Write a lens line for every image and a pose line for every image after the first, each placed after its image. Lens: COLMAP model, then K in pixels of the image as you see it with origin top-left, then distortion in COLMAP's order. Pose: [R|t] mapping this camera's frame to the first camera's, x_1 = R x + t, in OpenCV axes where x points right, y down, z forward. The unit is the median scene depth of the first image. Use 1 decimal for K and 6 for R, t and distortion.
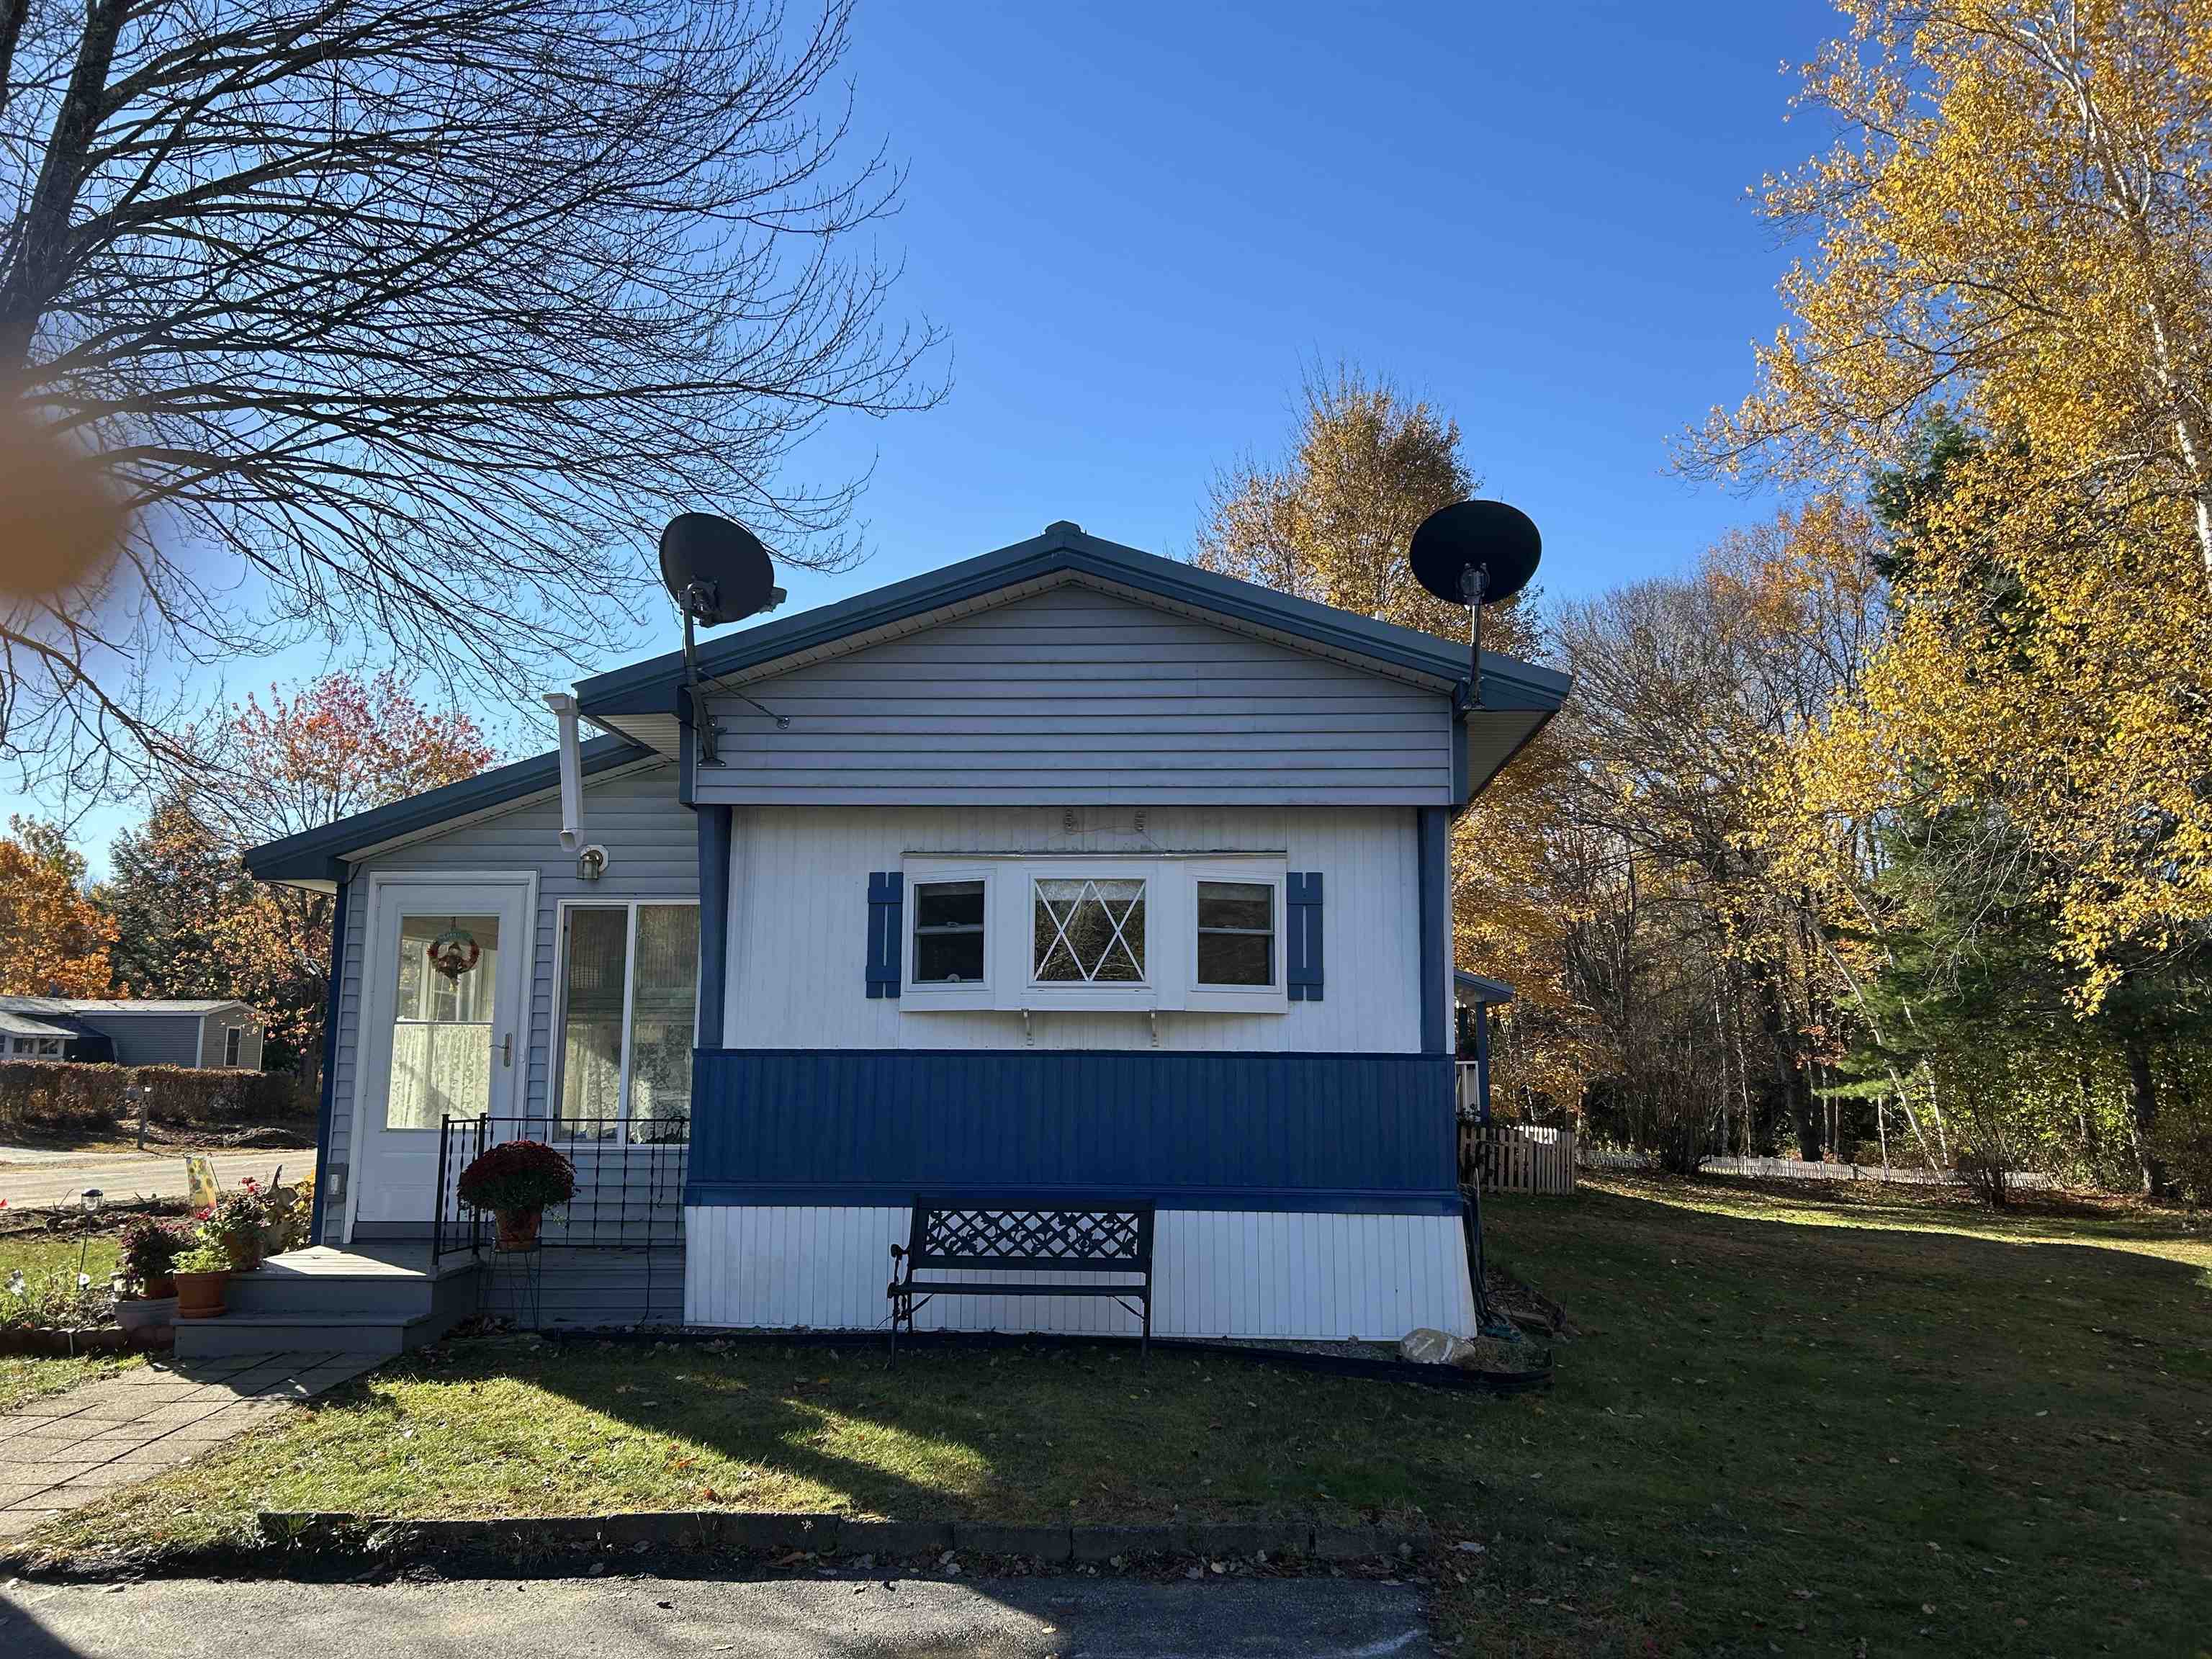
lens RADIAL K [[1699.5, 0, 1101.5], [0, 1699.5, 791.1], [0, 0, 1]] dist [0.060356, -0.082574]
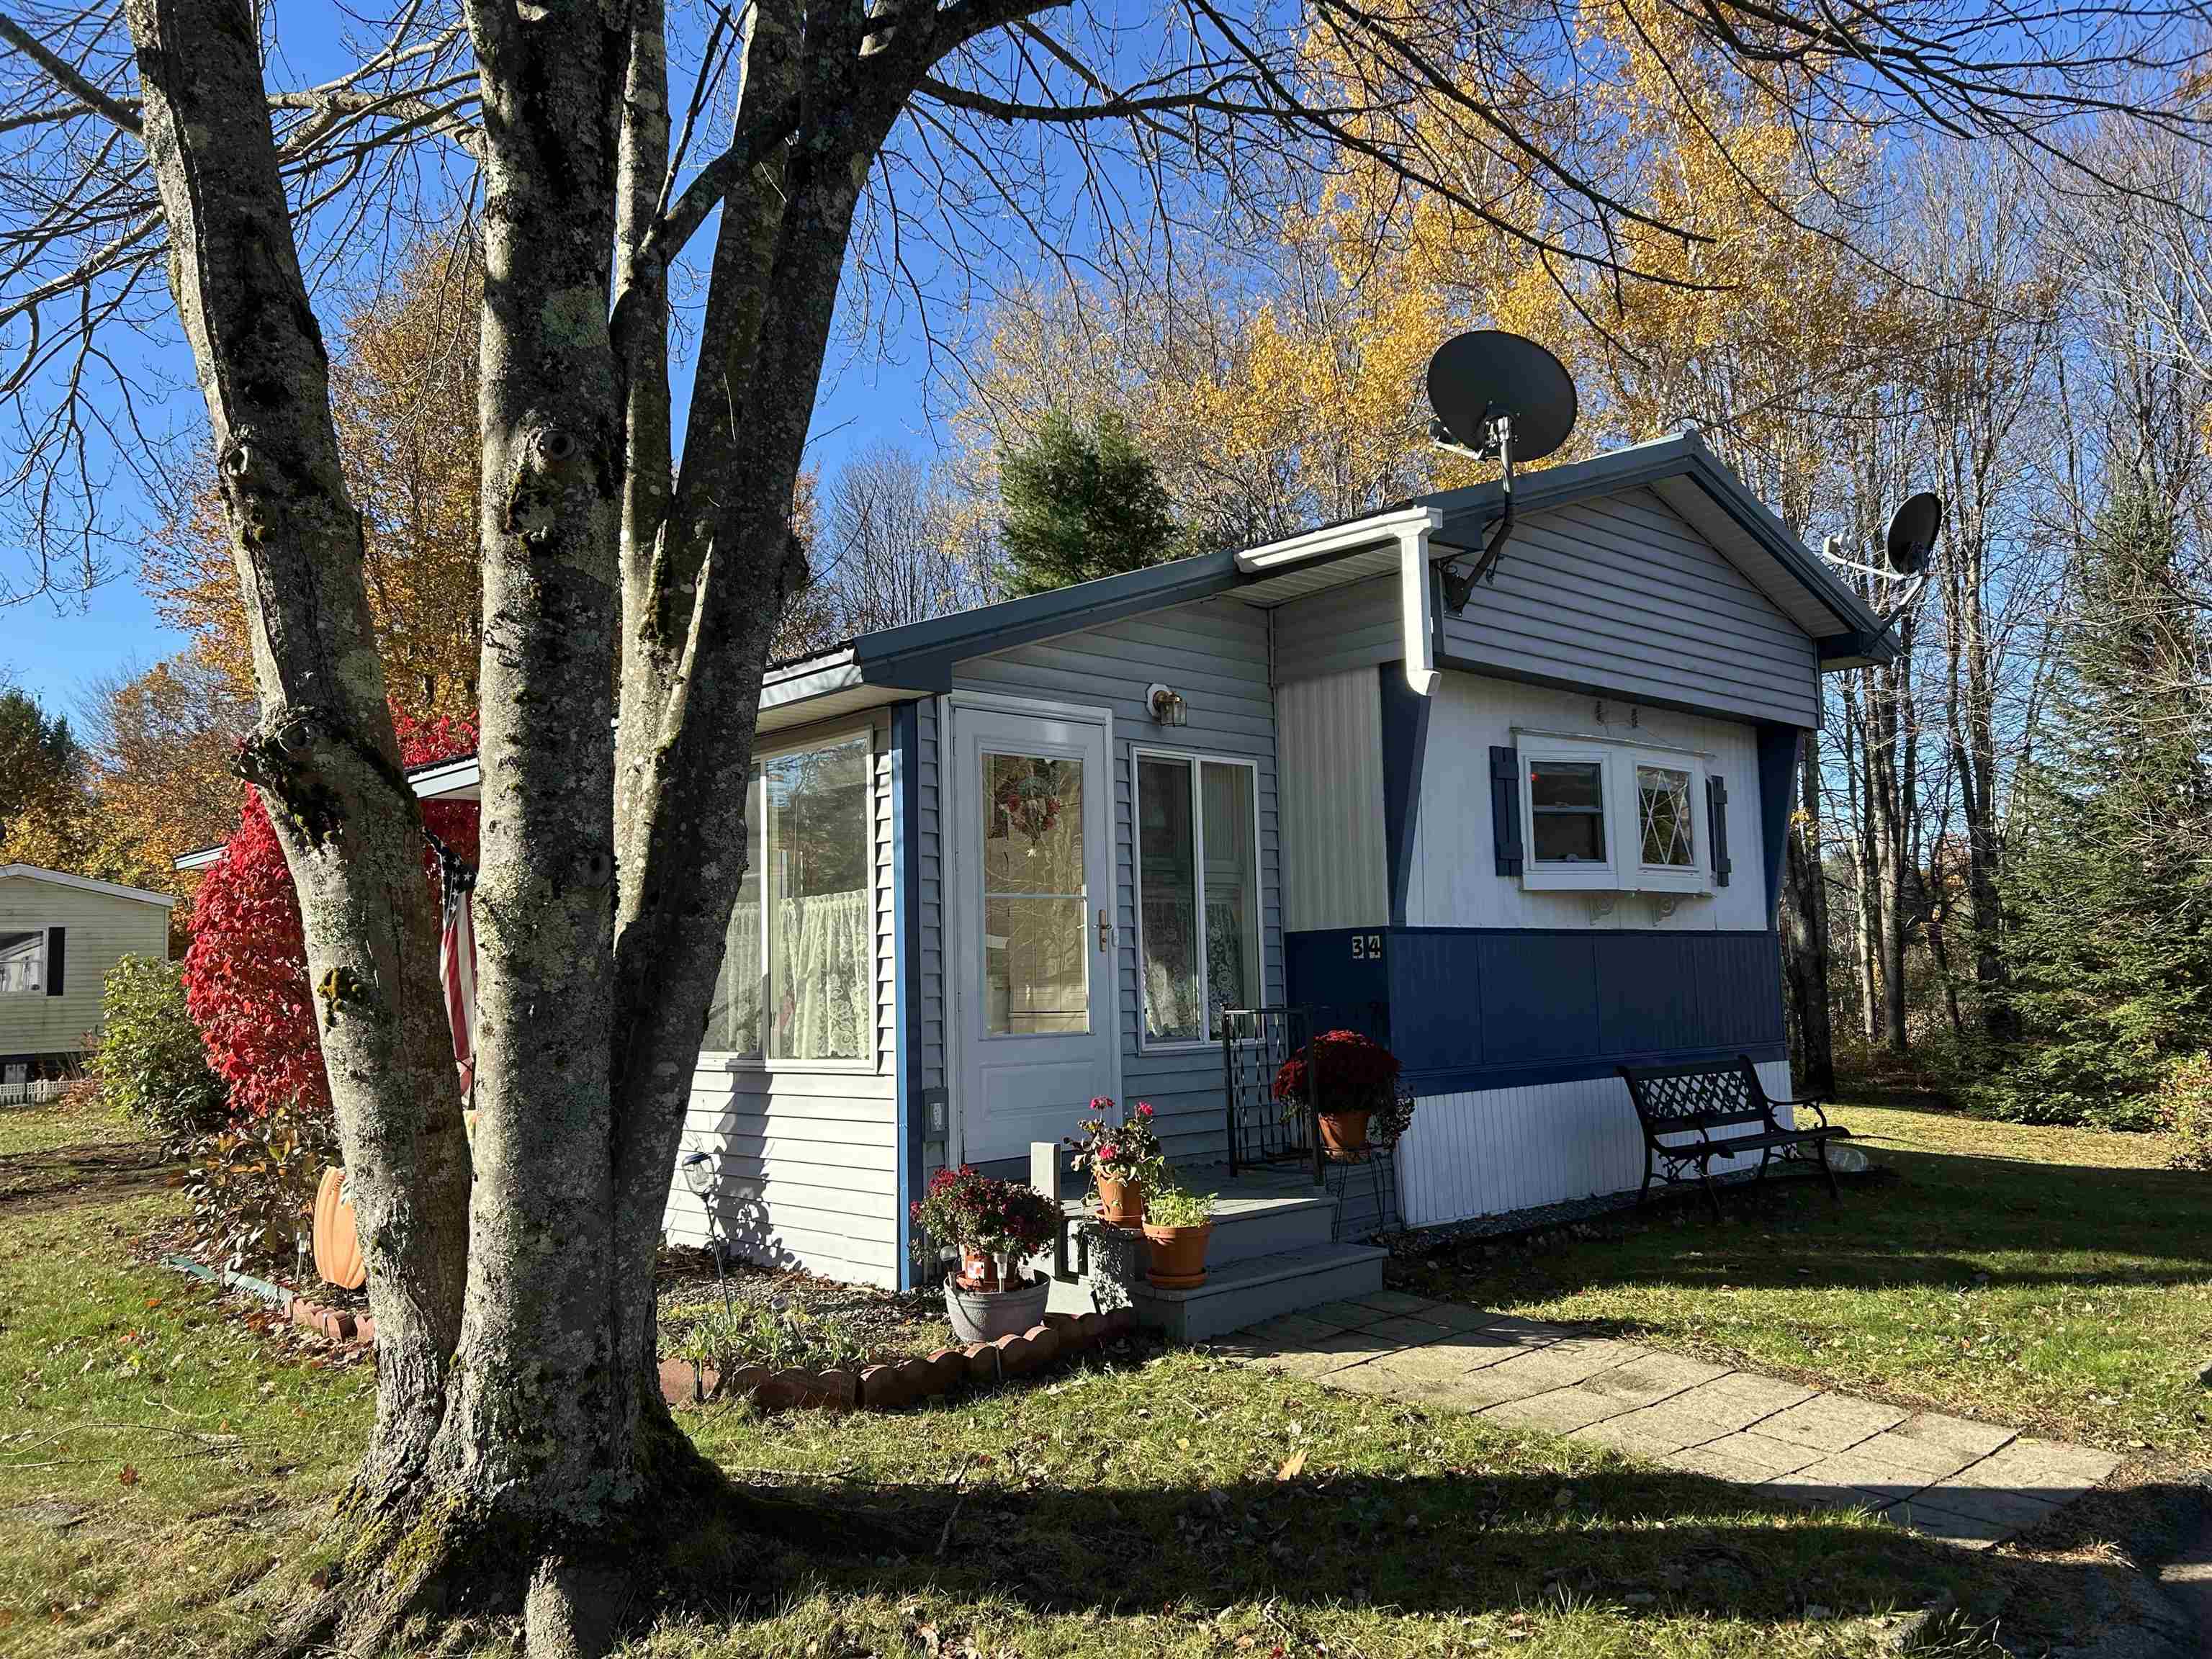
lens RADIAL K [[1695.8, 0, 1071.7], [0, 1695.8, 834.4], [0, 0, 1]] dist [0.006440, 0.001638]
pose [[0.685294, 0.039514, 0.727194, -1.020607], [-0.089688, 0.995505, 0.030427, 0.092240], [-0.722723, -0.086072, 0.685757, 0.528259]]
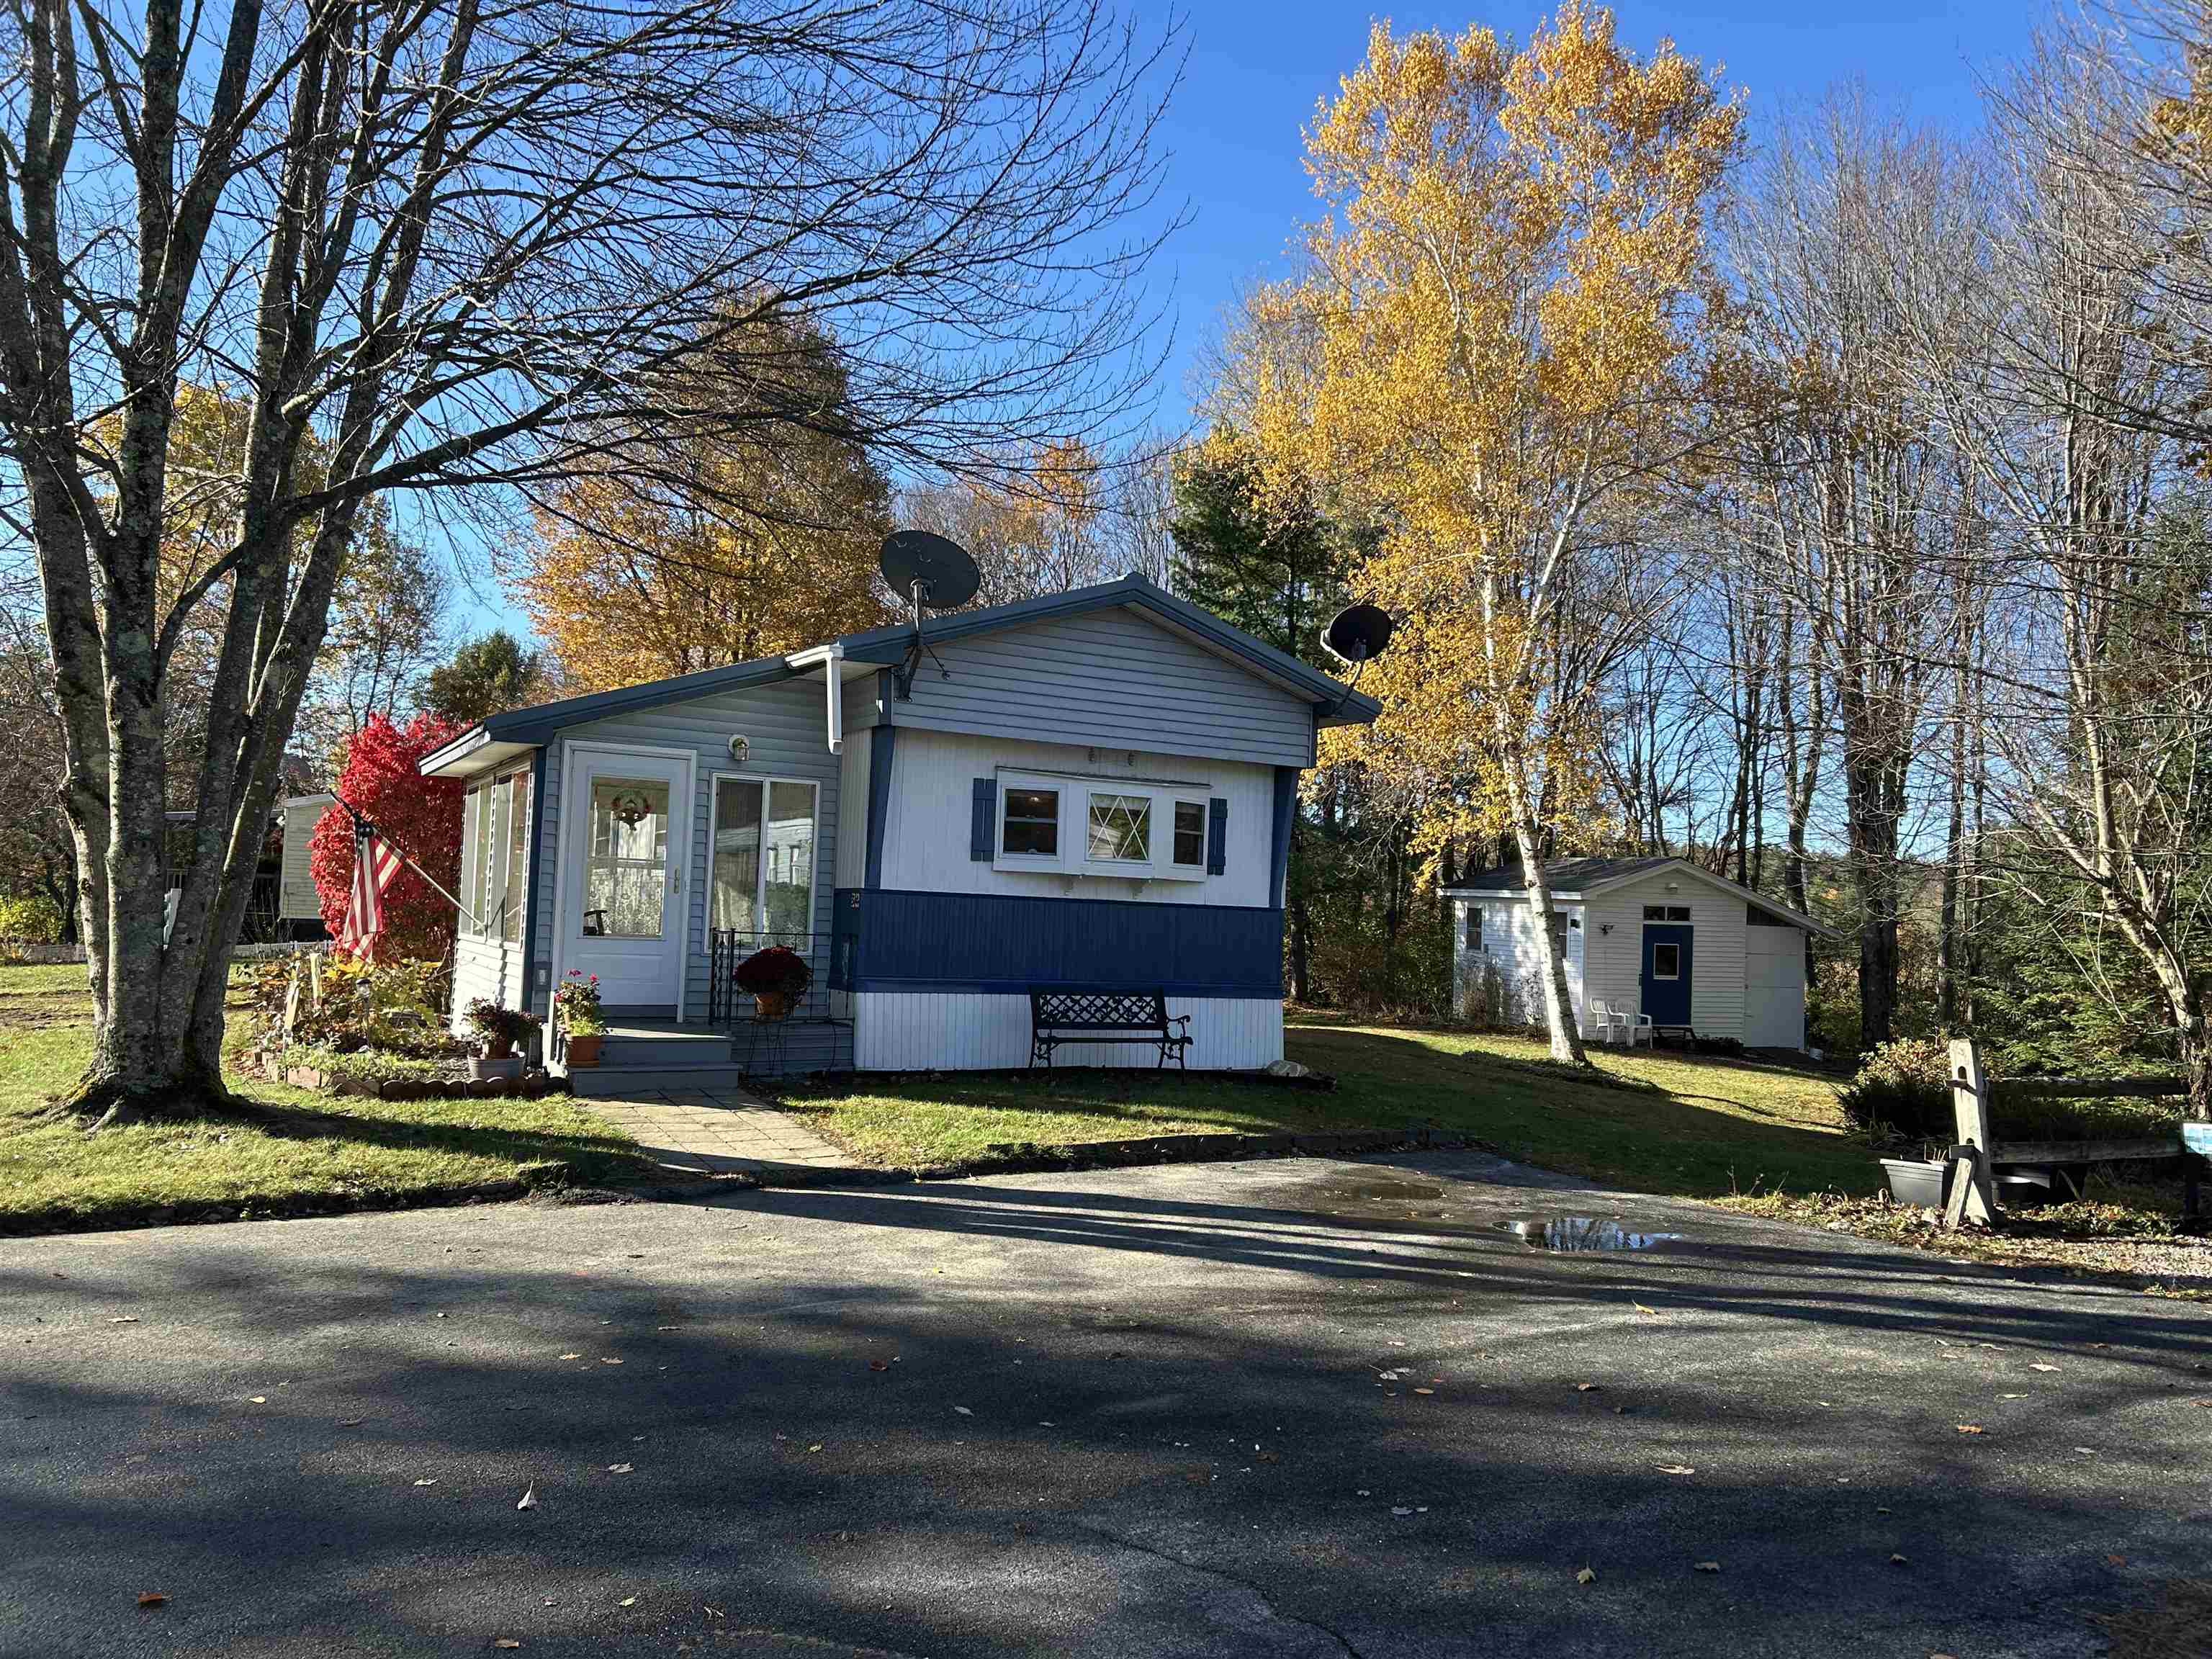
lens RADIAL K [[1699.5, 0, 1101.5], [0, 1699.5, 791.1], [0, 0, 1]] dist [0.060356, -0.082574]
pose [[0.843729, 0.067719, 0.532480, -0.871855], [-0.123139, 0.989973, 0.069216, -0.061028], [-0.522453, -0.123969, 0.843608, -0.347426]]
